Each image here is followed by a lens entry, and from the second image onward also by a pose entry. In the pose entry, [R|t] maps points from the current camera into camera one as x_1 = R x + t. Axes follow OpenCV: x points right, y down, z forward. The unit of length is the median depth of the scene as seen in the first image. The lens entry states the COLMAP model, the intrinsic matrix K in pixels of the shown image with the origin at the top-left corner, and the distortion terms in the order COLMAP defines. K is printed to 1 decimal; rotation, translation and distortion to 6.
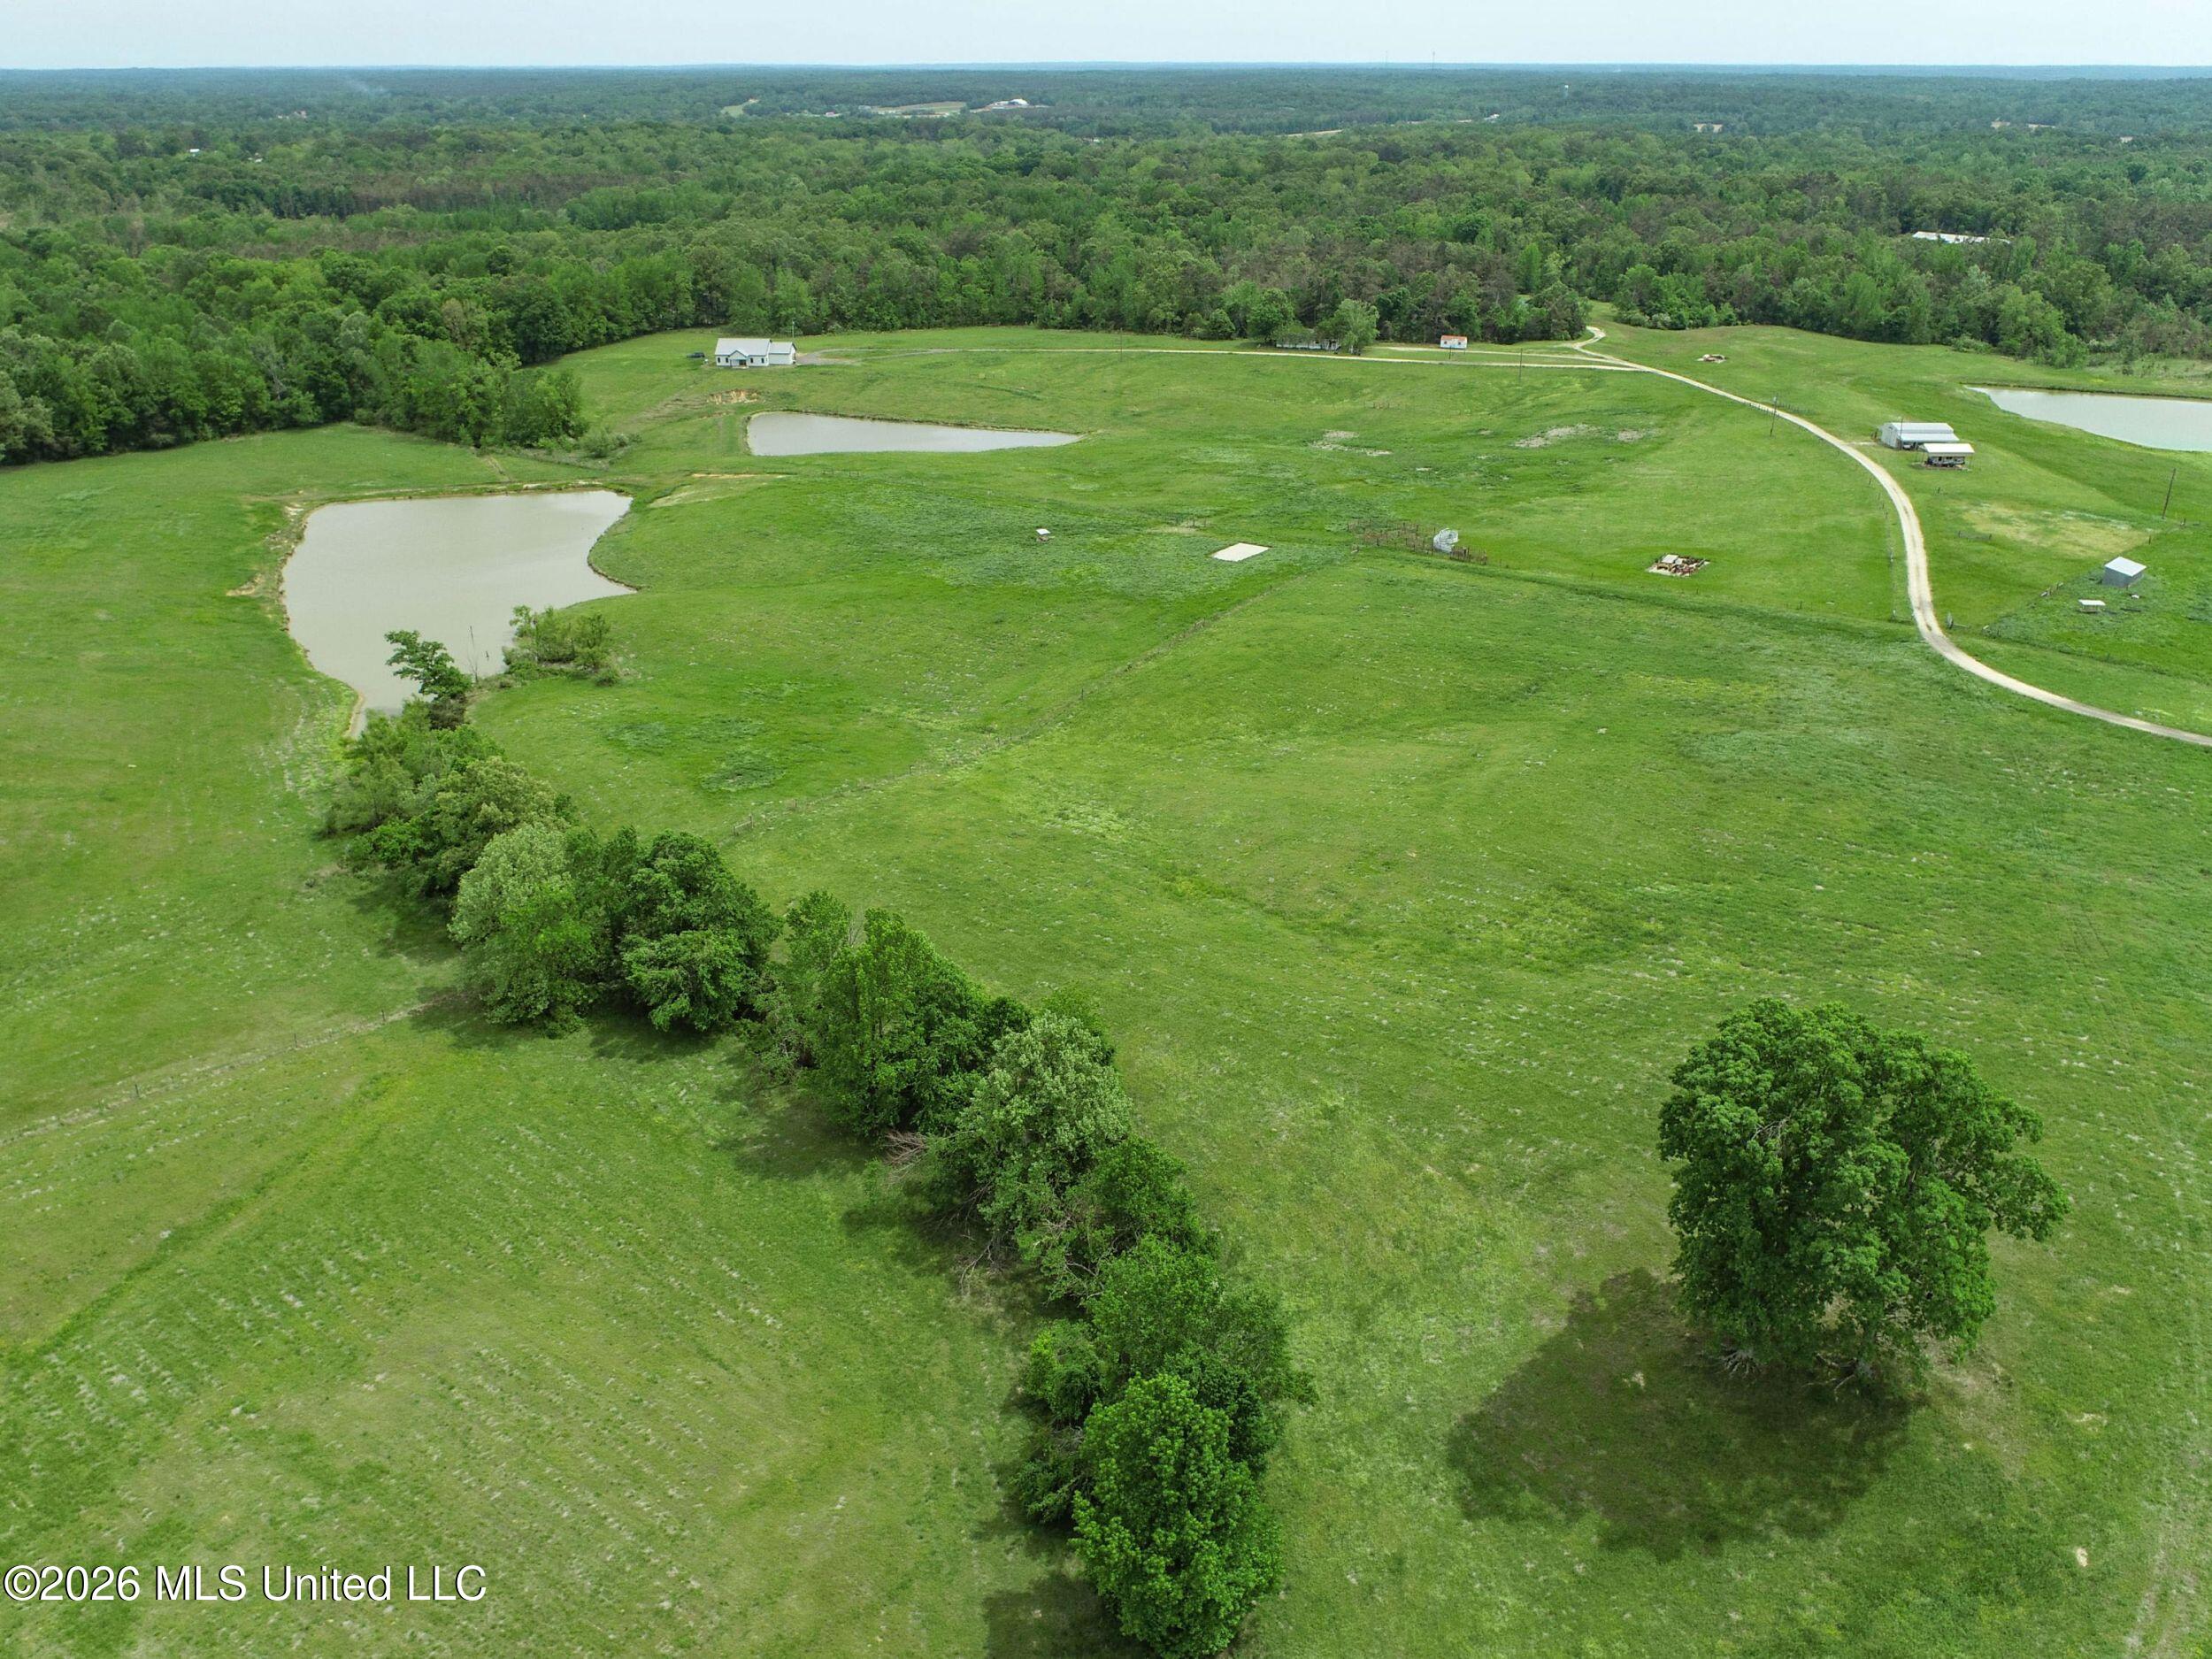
lens RADIAL K [[1677.9, 0, 1104.9], [0, 1677.9, 814.7], [0, 0, 1]] dist [-0.015123, 0.005593]
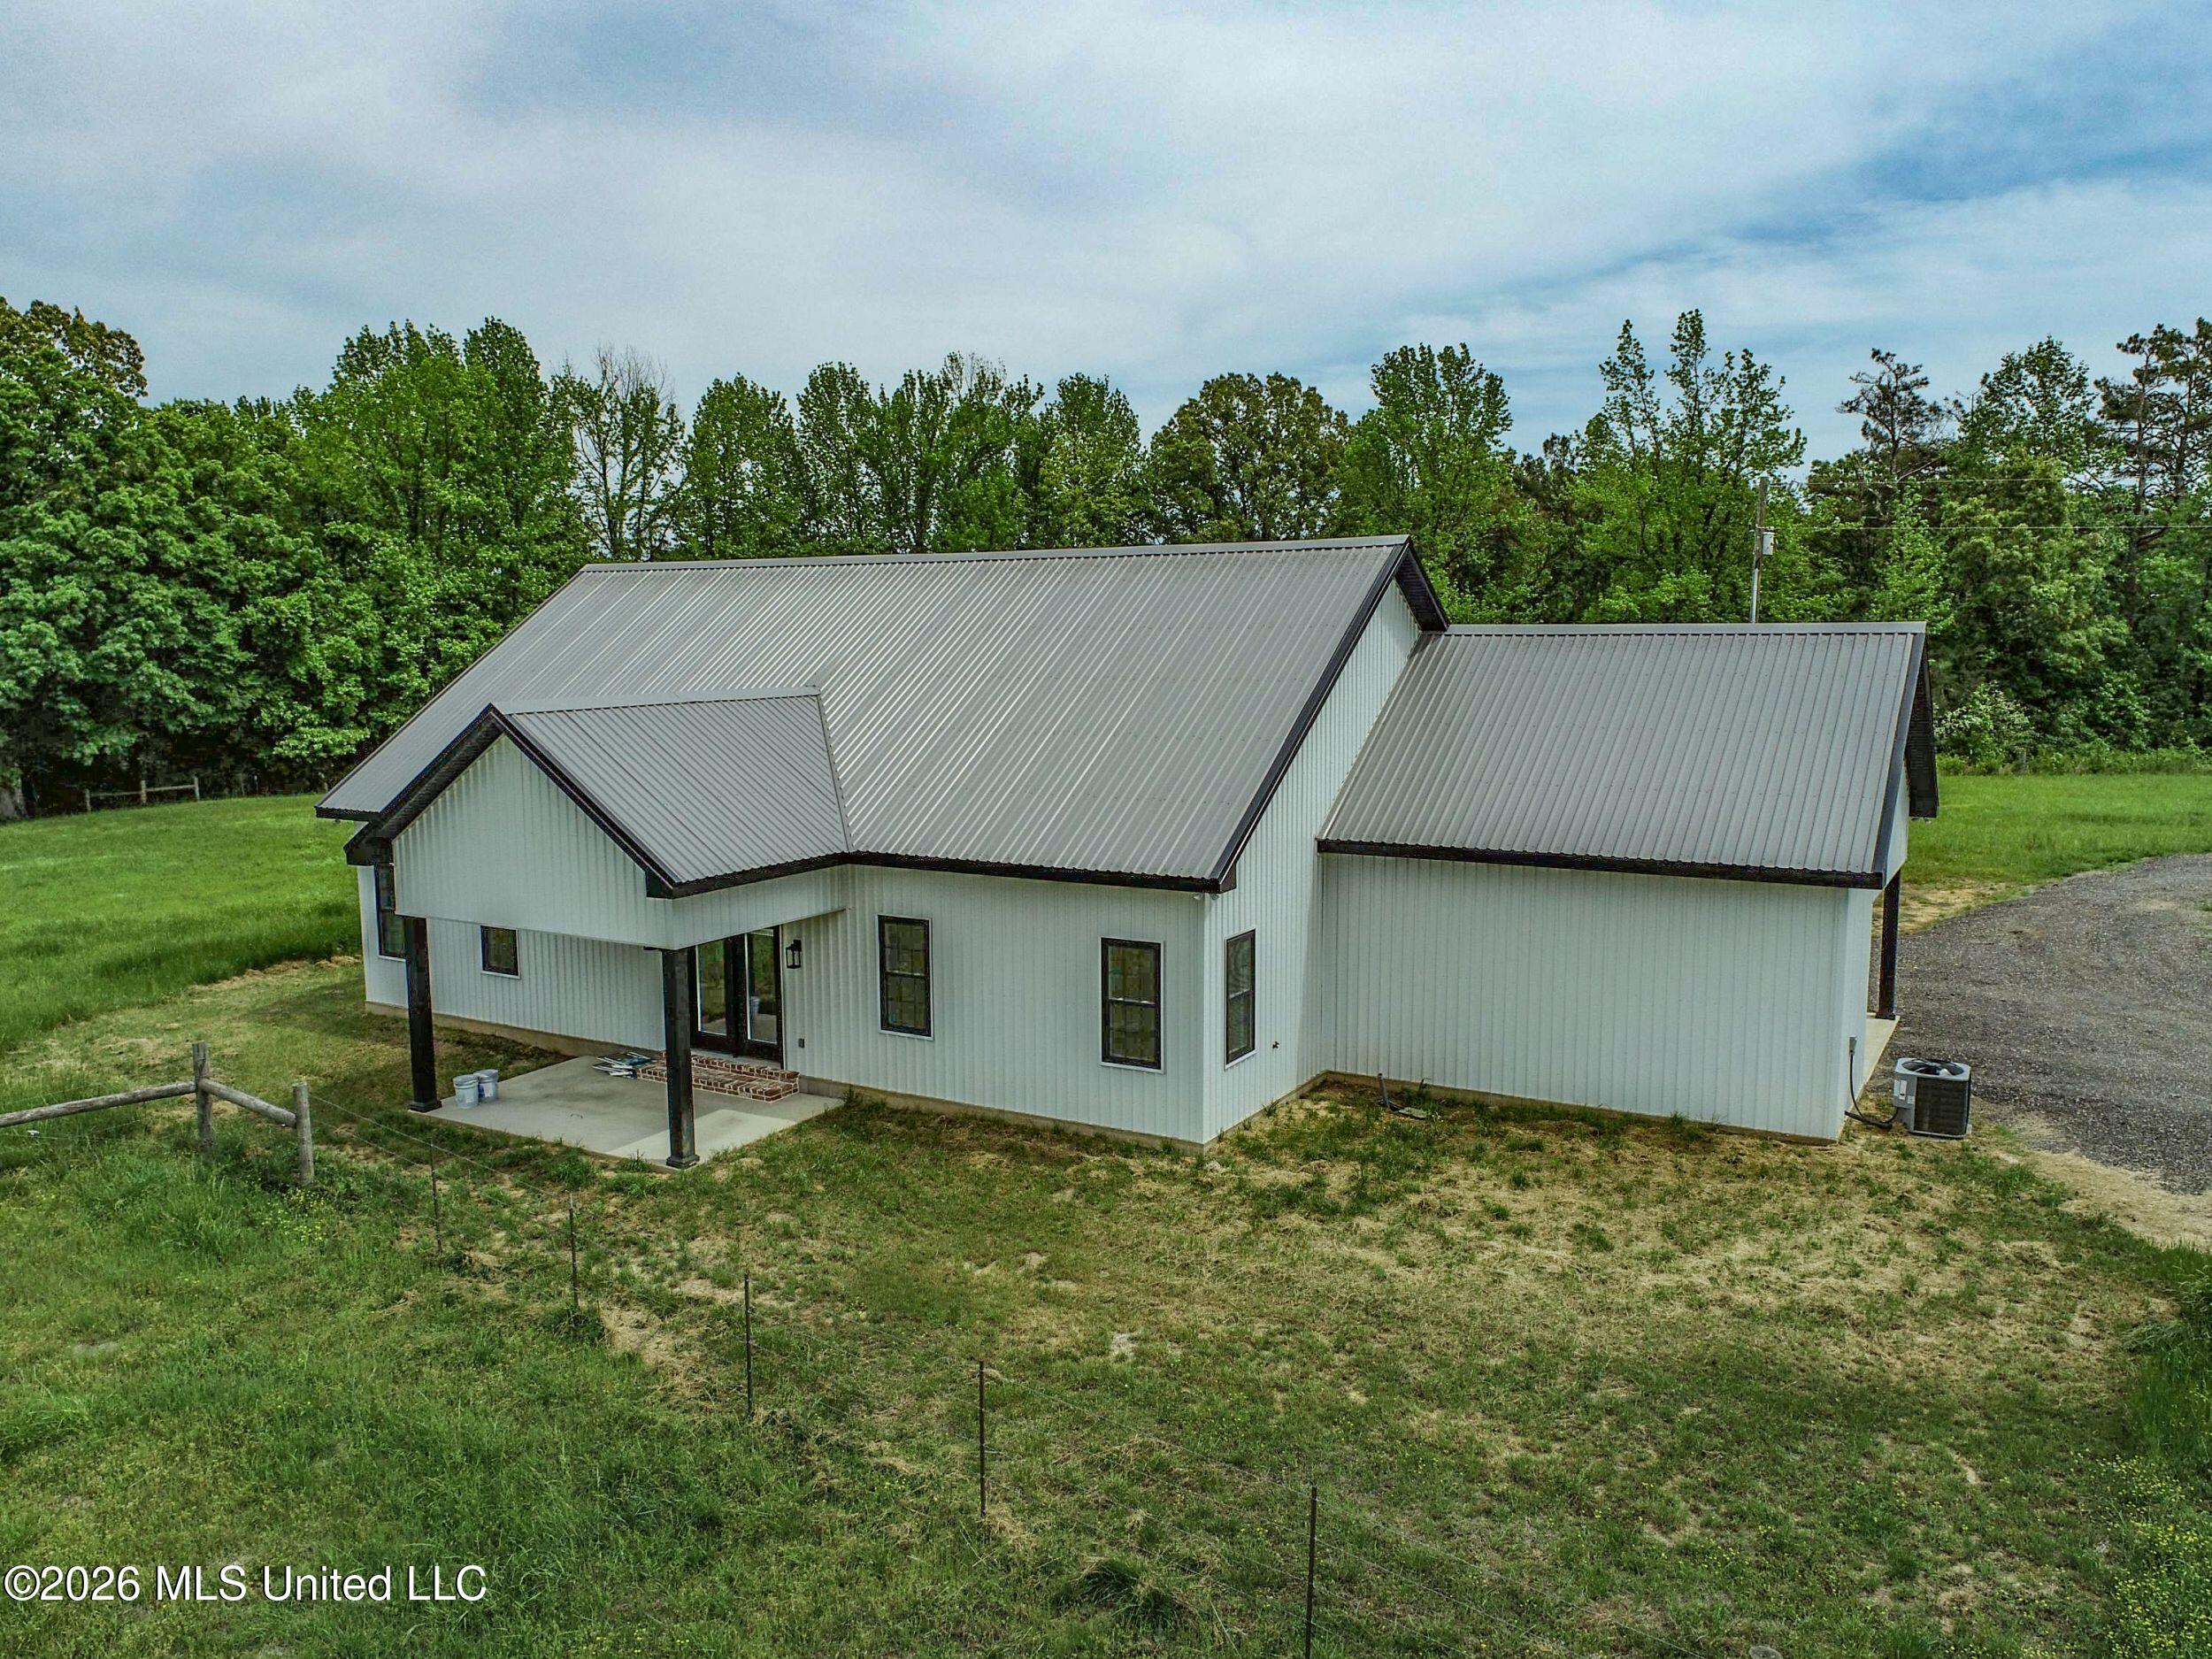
lens RADIAL K [[1677.9, 0, 1099.8], [0, 1677.9, 788.3], [0, 0, 1]] dist [-0.015123, 0.005593]
pose [[0.898869, 0.037129, -0.436642, -0.168280], [-0.173321, 0.945280, -0.276416, -0.236913], [0.402486, 0.324141, 0.856118, 0.862869]]
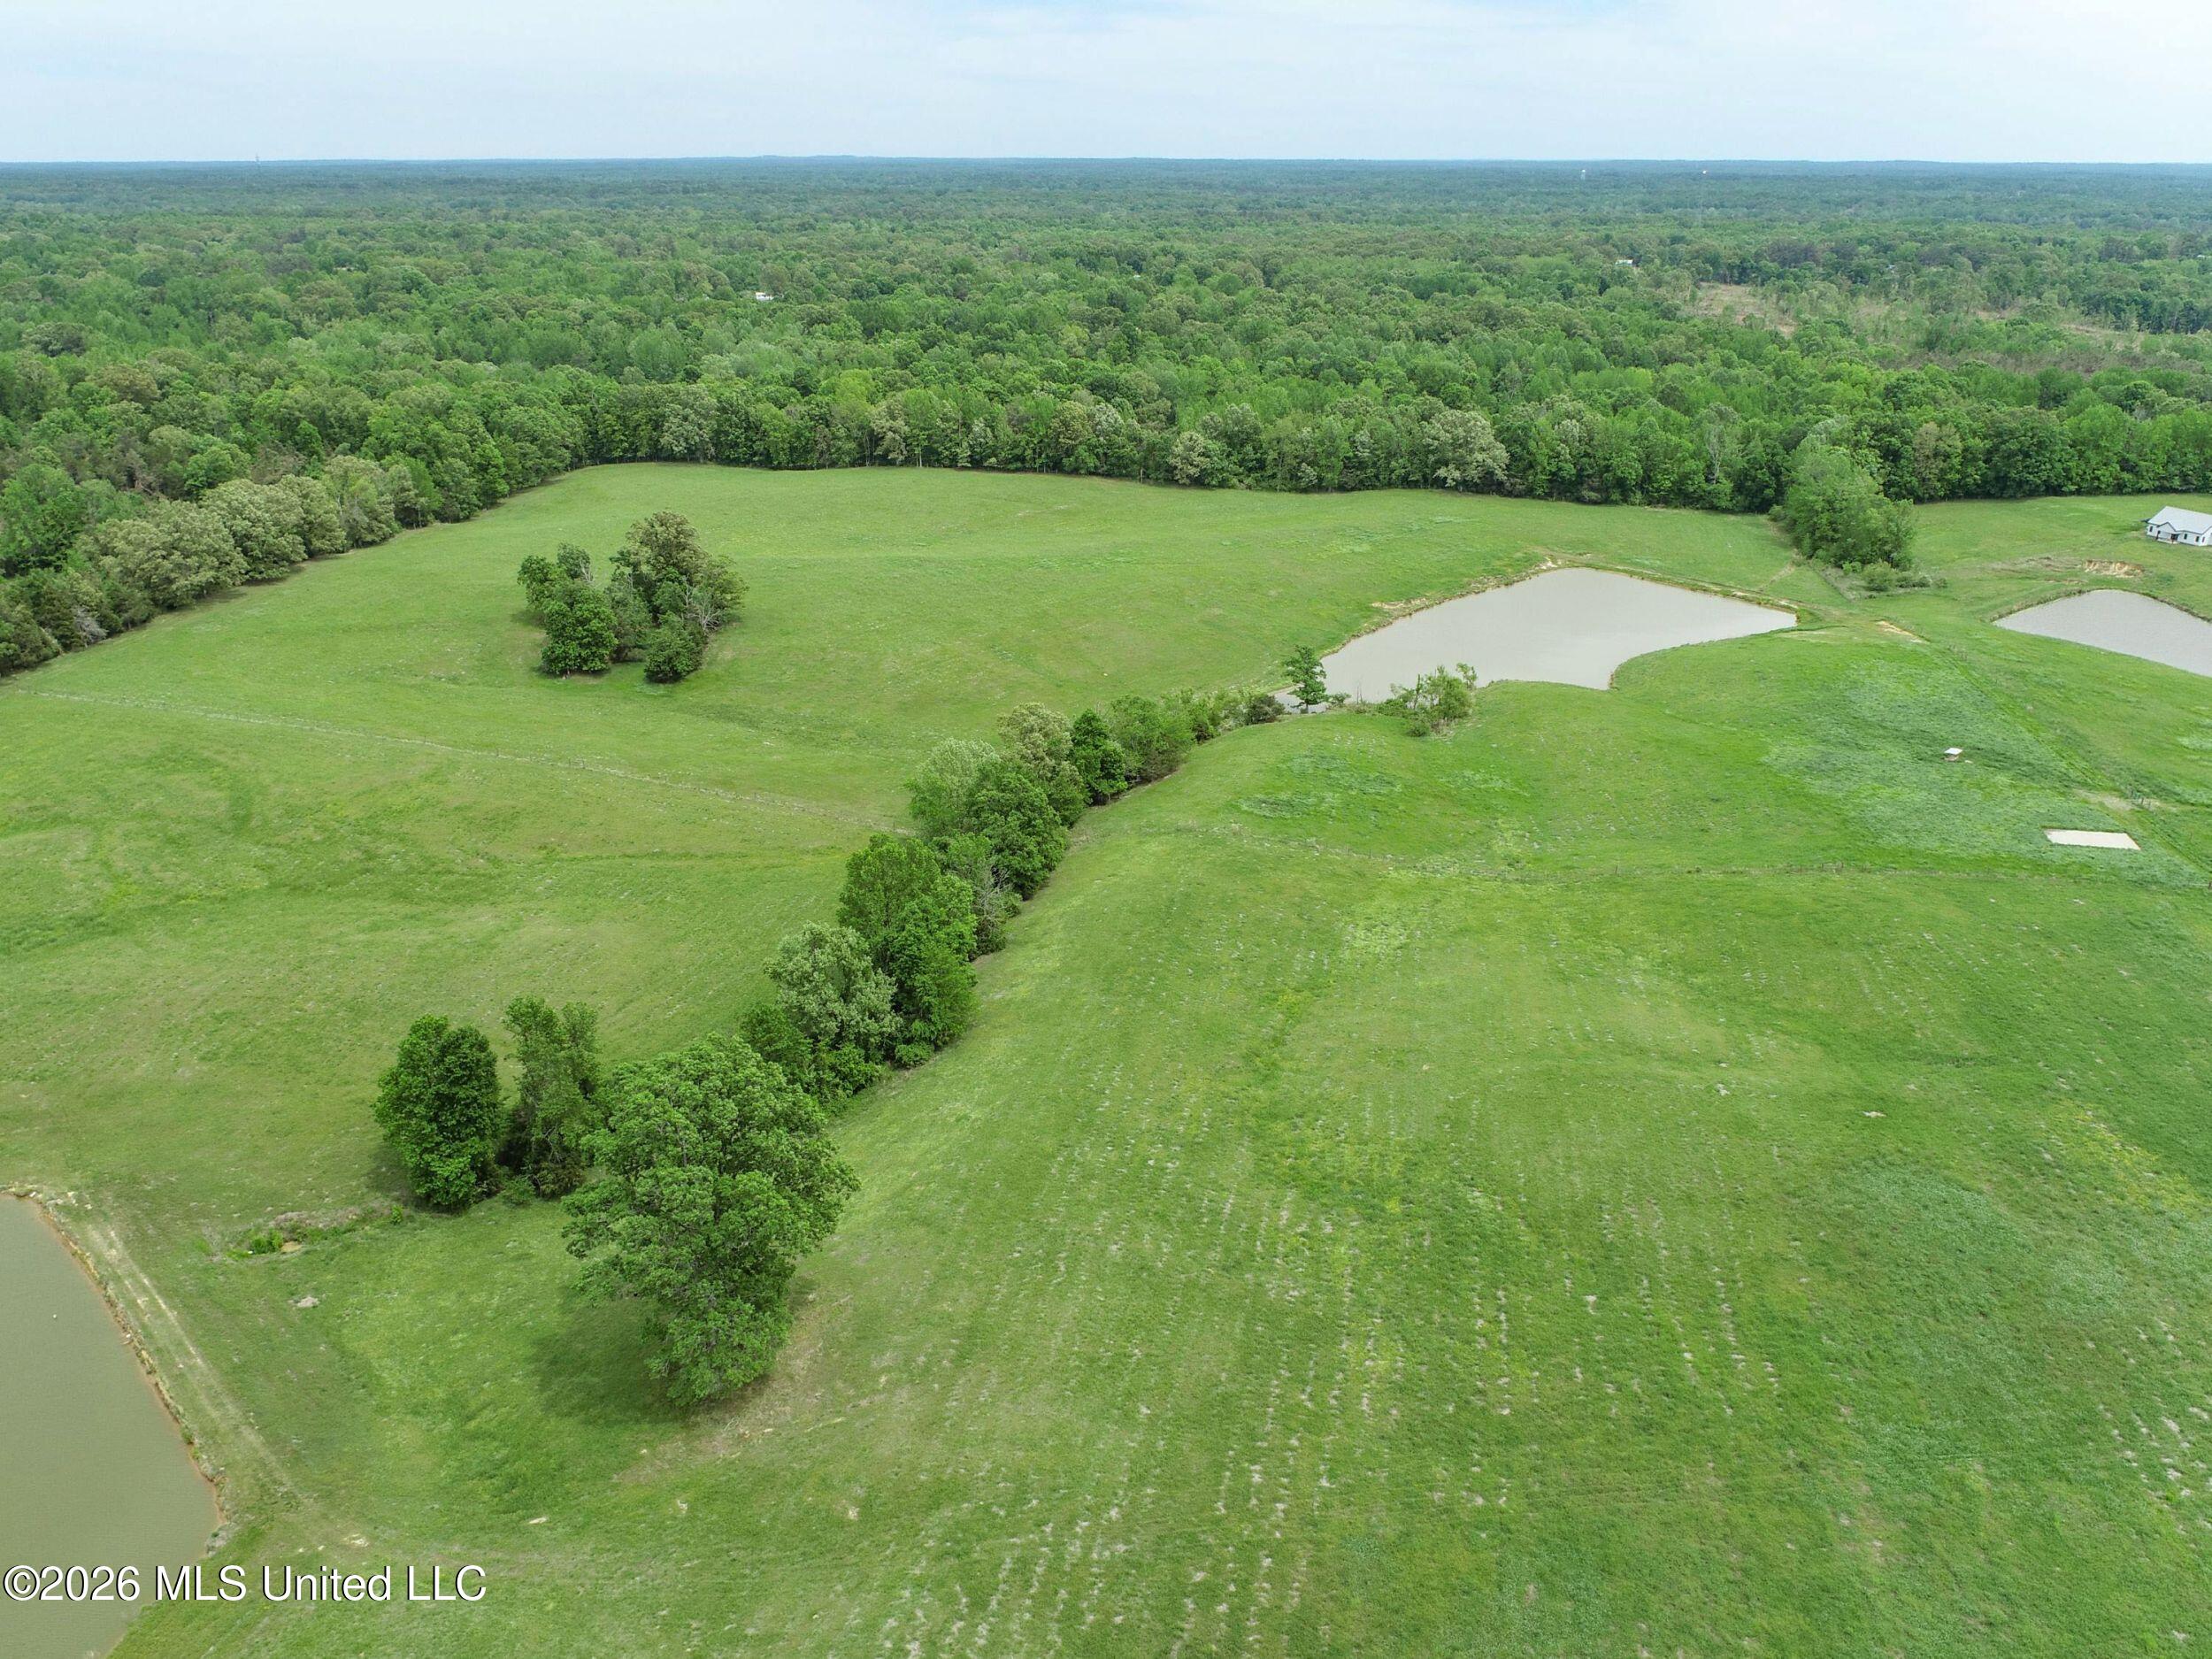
lens RADIAL K [[1677.9, 0, 1102.8], [0, 1677.9, 823.8], [0, 0, 1]] dist [-0.015123, 0.005593]
pose [[0.432885, 0.335408, -0.836727, 0.289545], [-0.370580, 0.912356, 0.174003, -0.068368], [0.821755, 0.234751, 0.519240, 0.105956]]
